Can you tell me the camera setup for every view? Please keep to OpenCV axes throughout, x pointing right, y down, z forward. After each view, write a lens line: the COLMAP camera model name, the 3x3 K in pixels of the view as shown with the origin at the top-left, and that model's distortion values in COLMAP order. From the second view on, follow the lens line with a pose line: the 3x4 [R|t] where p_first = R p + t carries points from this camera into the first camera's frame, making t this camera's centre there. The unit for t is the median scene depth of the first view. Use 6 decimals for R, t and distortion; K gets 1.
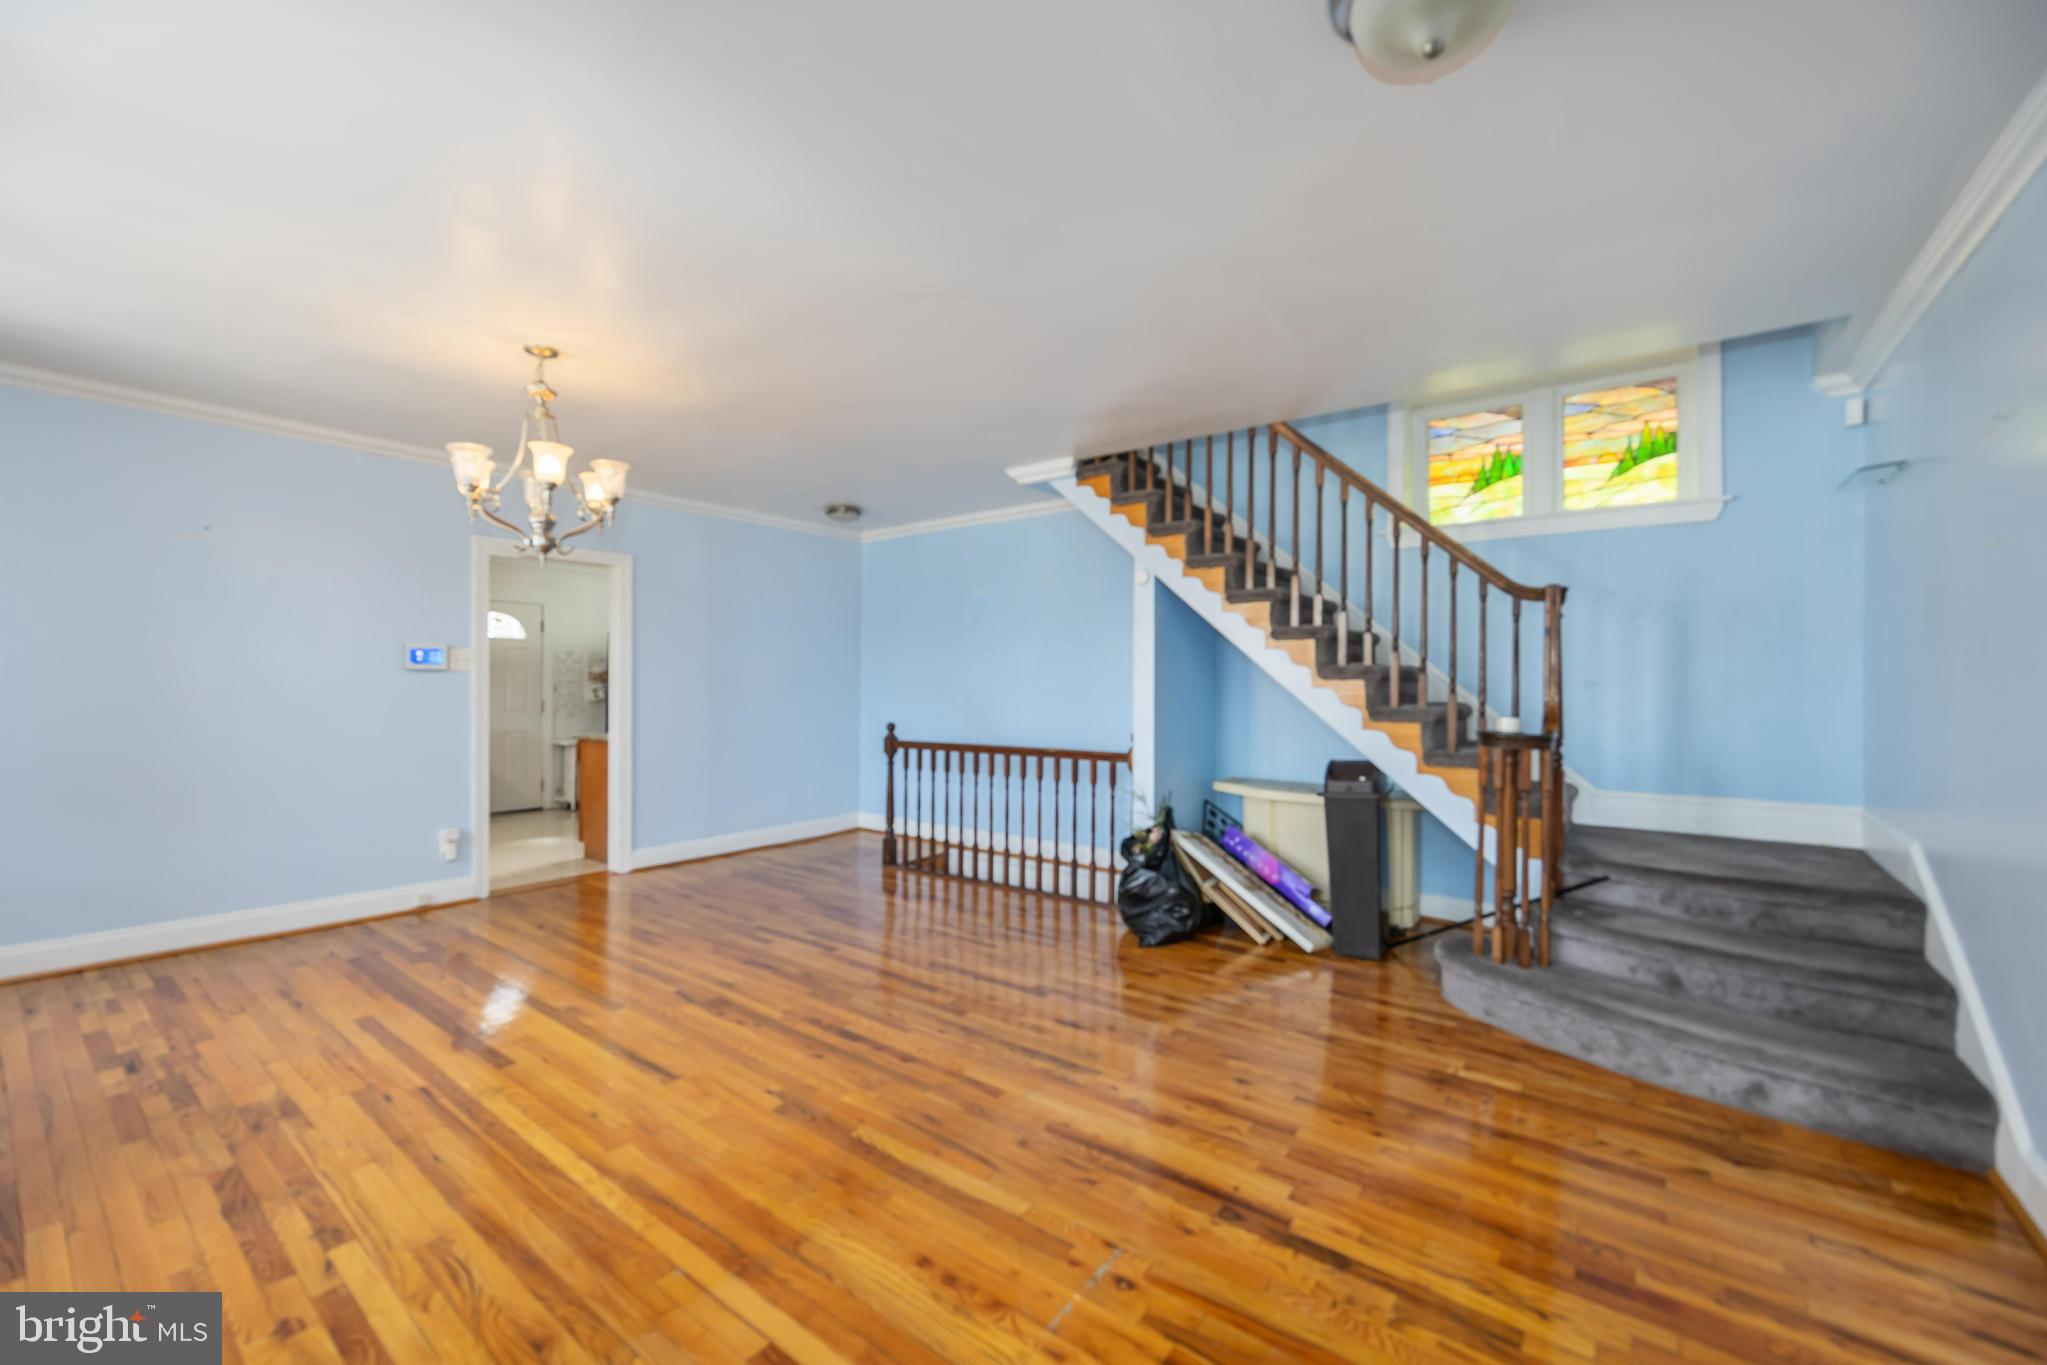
lens RADIAL K [[811.6, 0, 1022.4], [0, 811.6, 683.5], [0, 0, 1]] dist [-0.002613, -0.000064]
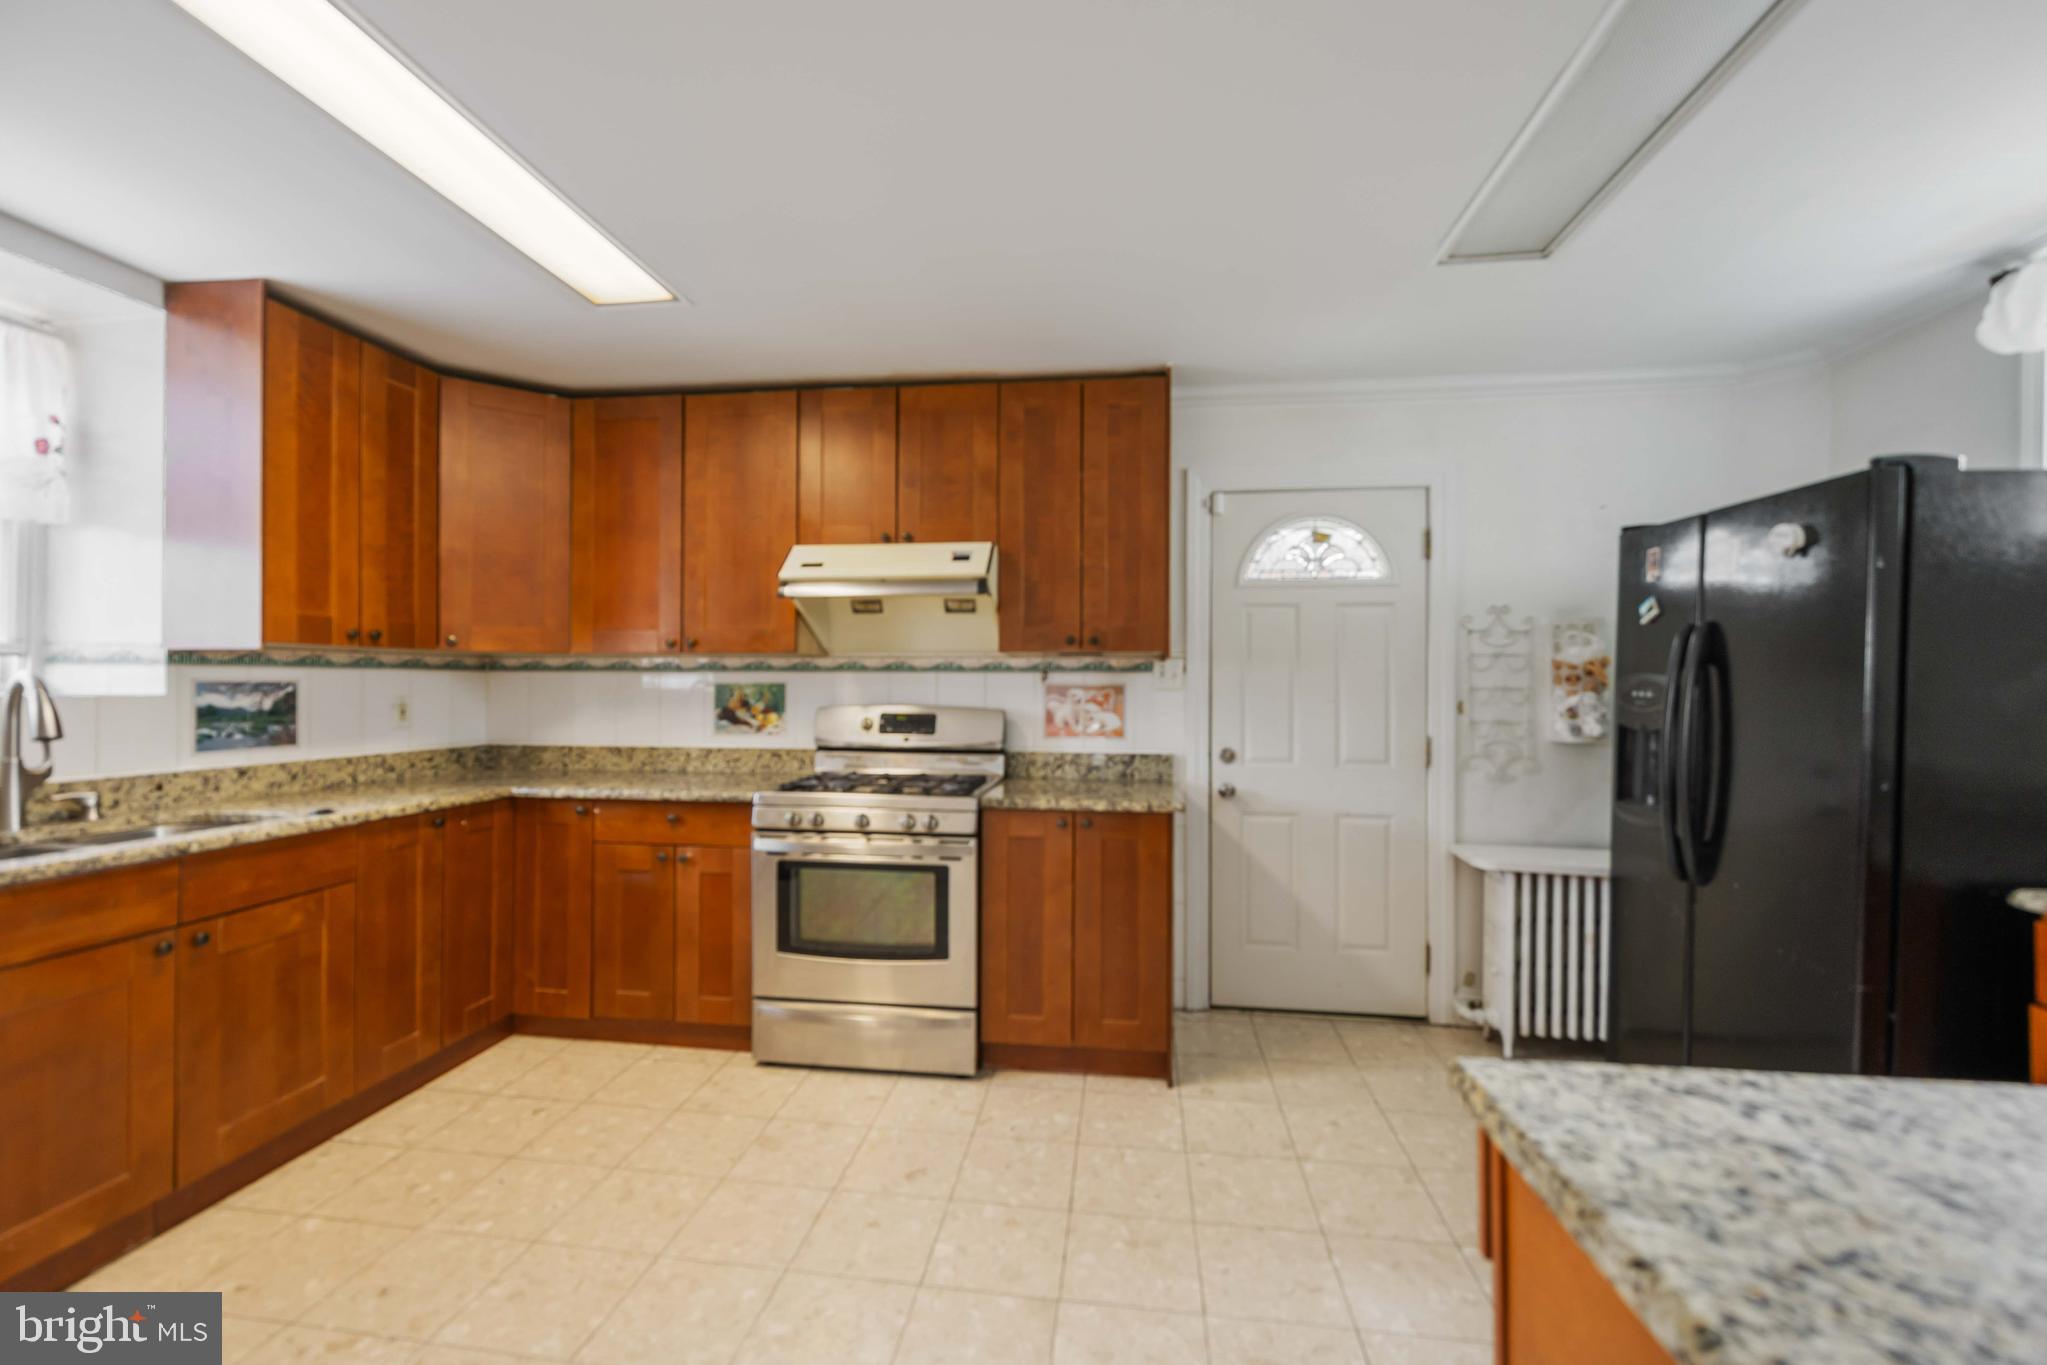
lens RADIAL K [[837.5, 0, 1035.7], [0, 837.5, 686.5], [0, 0, 1]] dist [-0.001546, -0.000116]
pose [[0.510124, 0.000280, -0.860101, -0.688366], [0.001486, 0.999998, 0.001207, -0.007509], [0.860100, -0.001894, 0.510122, 1.268754]]
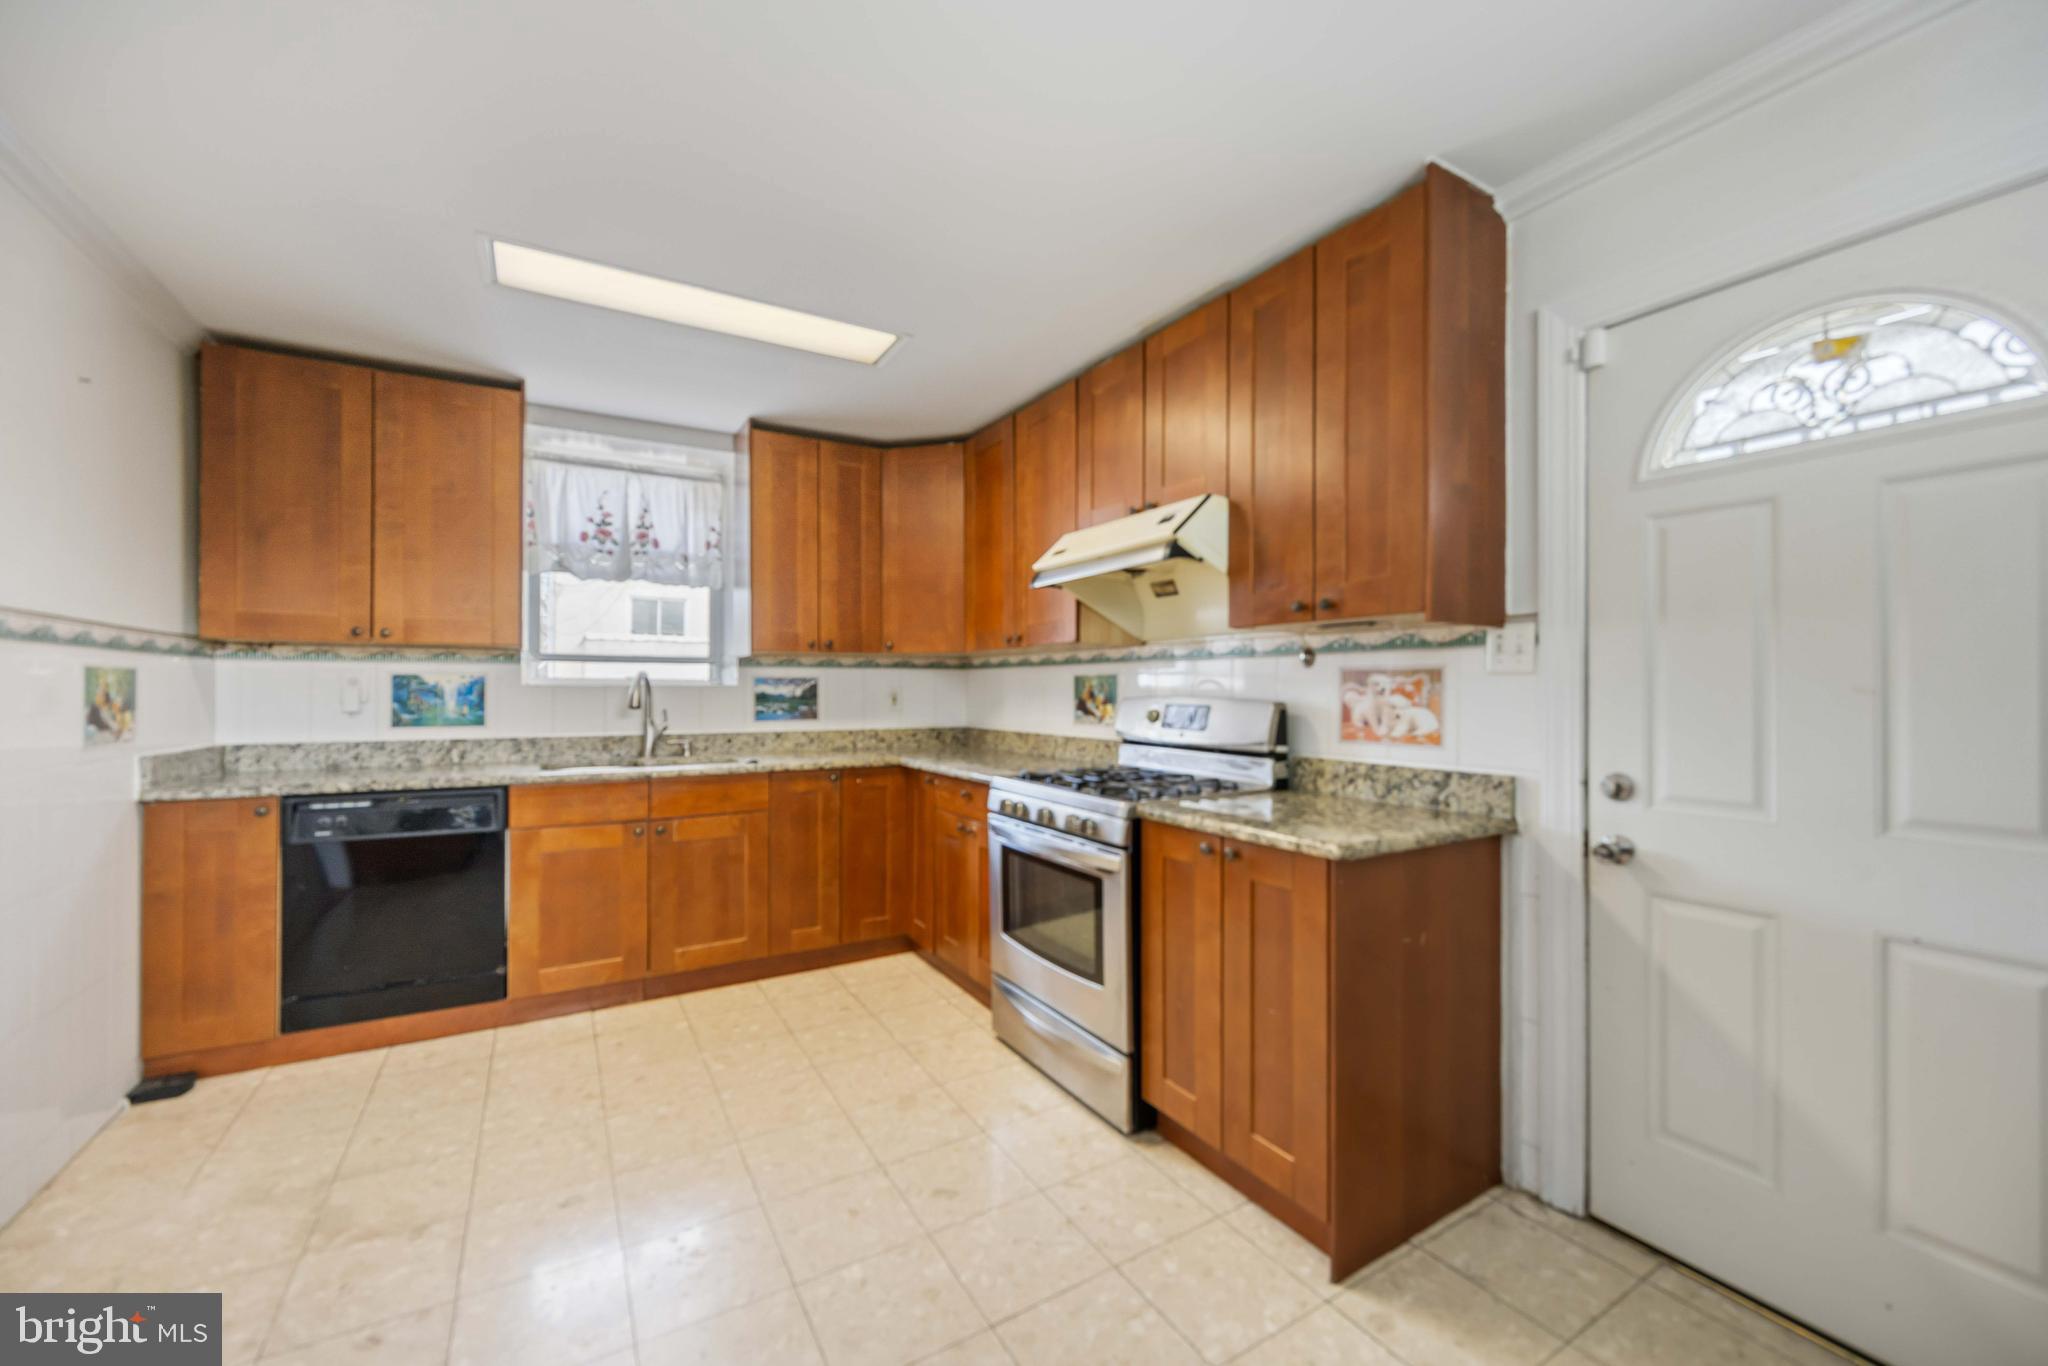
lens RADIAL K [[804.6, 0, 1028.8], [0, 804.6, 690.9], [0, 0, 1]] dist [0.000388, -0.000014]
pose [[-0.364542, 0.000751, -0.931187, -0.763248], [0.003999, 0.999992, -0.000759, 0.007189], [0.931178, -0.004000, -0.364542, 1.712963]]
